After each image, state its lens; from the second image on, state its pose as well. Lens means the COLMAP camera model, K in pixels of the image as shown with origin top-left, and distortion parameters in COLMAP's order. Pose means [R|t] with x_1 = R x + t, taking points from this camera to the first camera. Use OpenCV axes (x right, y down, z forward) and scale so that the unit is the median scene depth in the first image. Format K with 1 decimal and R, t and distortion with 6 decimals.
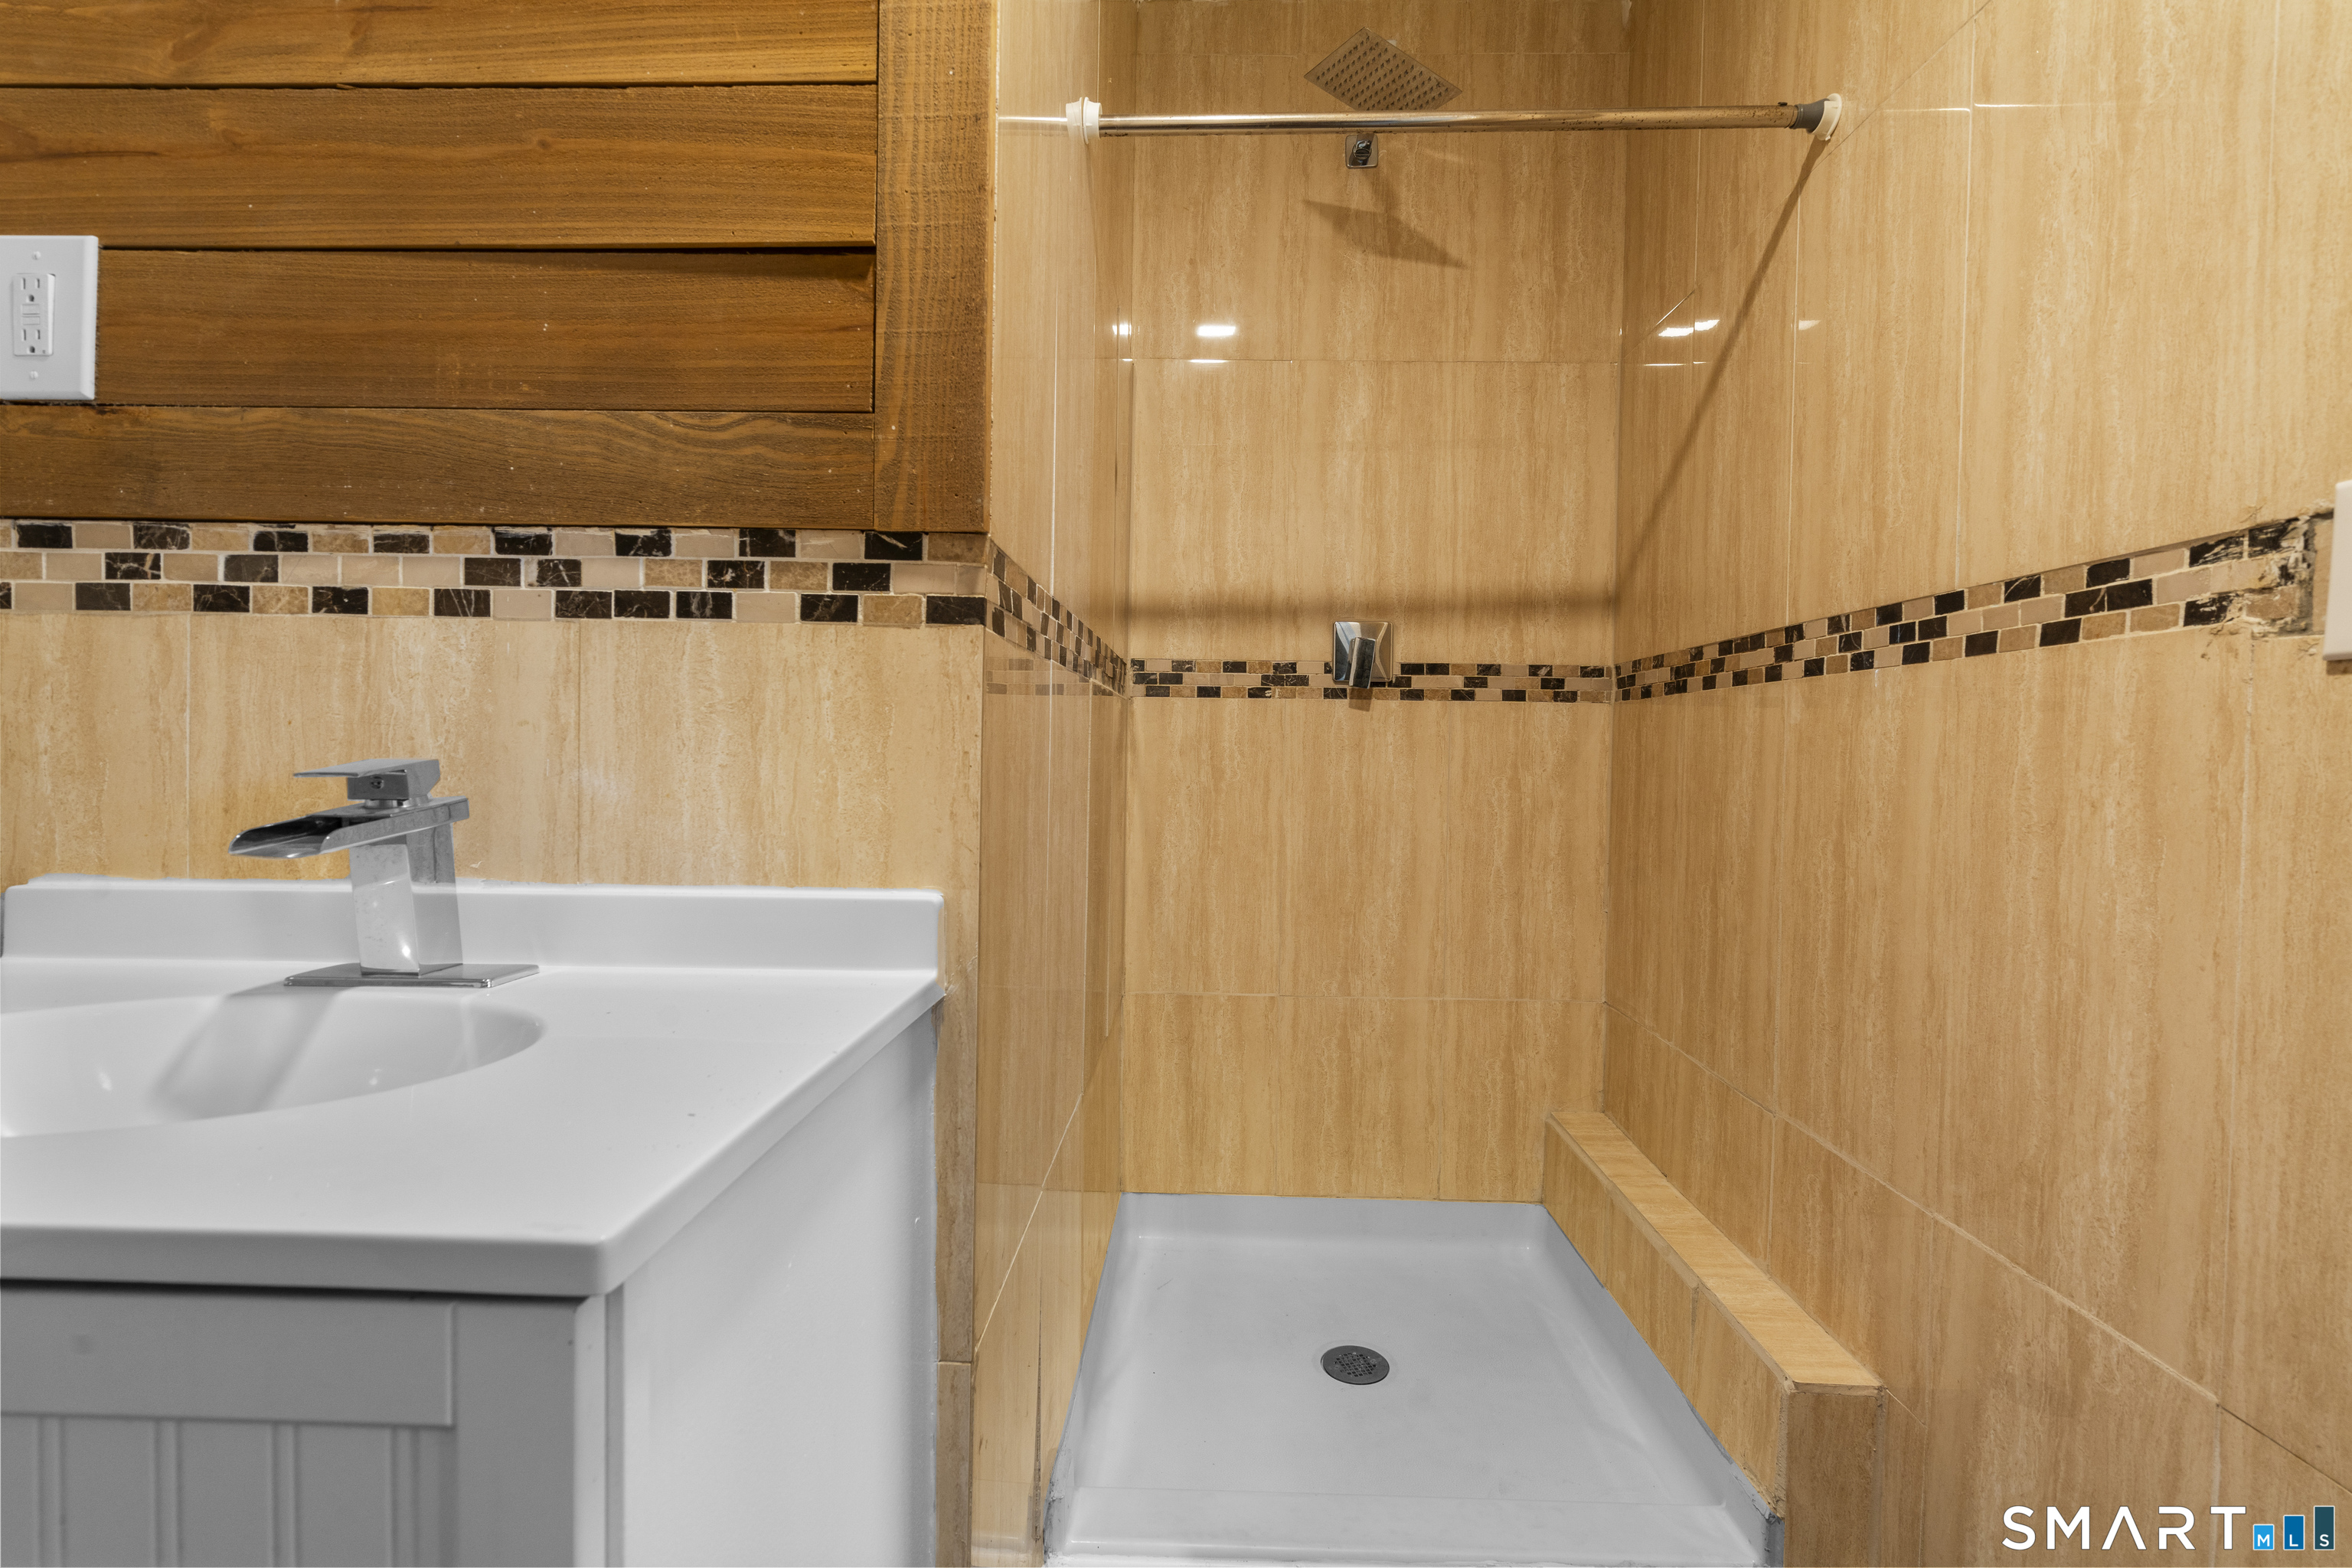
lens RADIAL K [[1062.2, 0, 1176.1], [0, 1062.2, 776.5], [0, 0, 1]] dist [-0.005832, 0.004470]
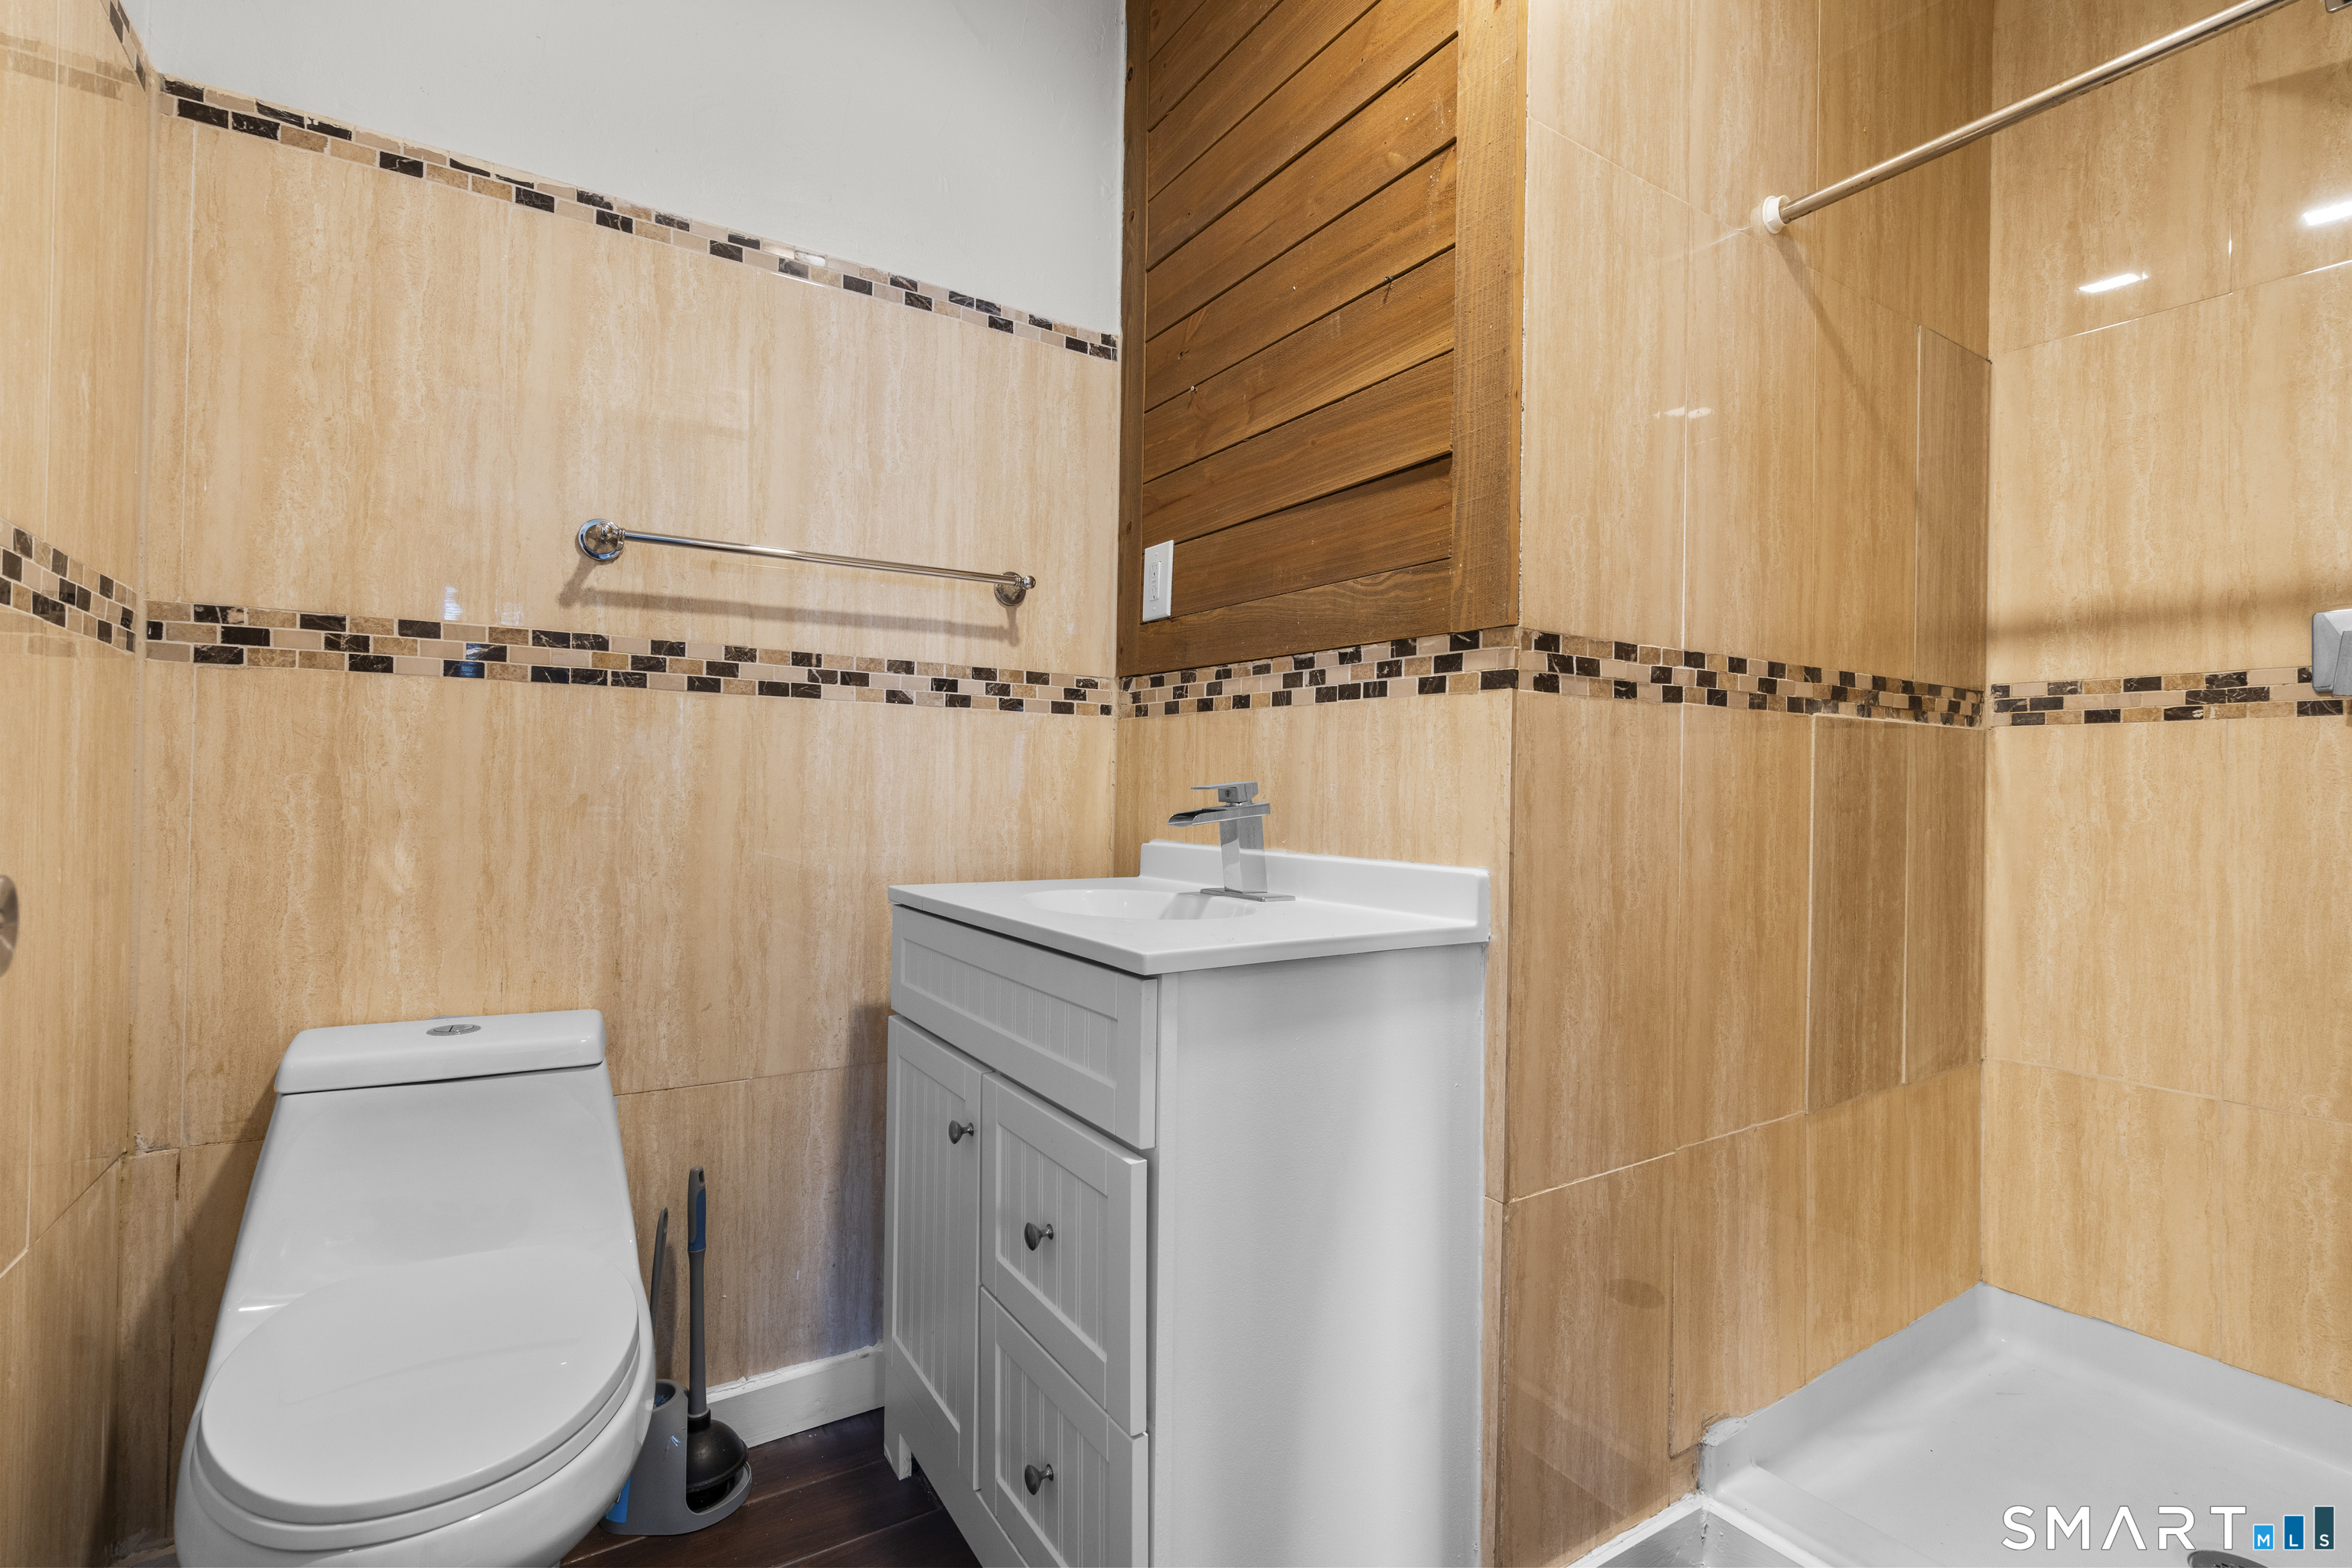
lens RADIAL K [[1062.2, 0, 1176.1], [0, 1062.2, 776.5], [0, 0, 1]] dist [-0.005832, 0.004470]
pose [[0.576008, -0.013296, -0.817336, 0.717358], [-0.025836, 0.999072, -0.034461, 0.039387], [0.817036, 0.040966, 0.575130, -0.201222]]
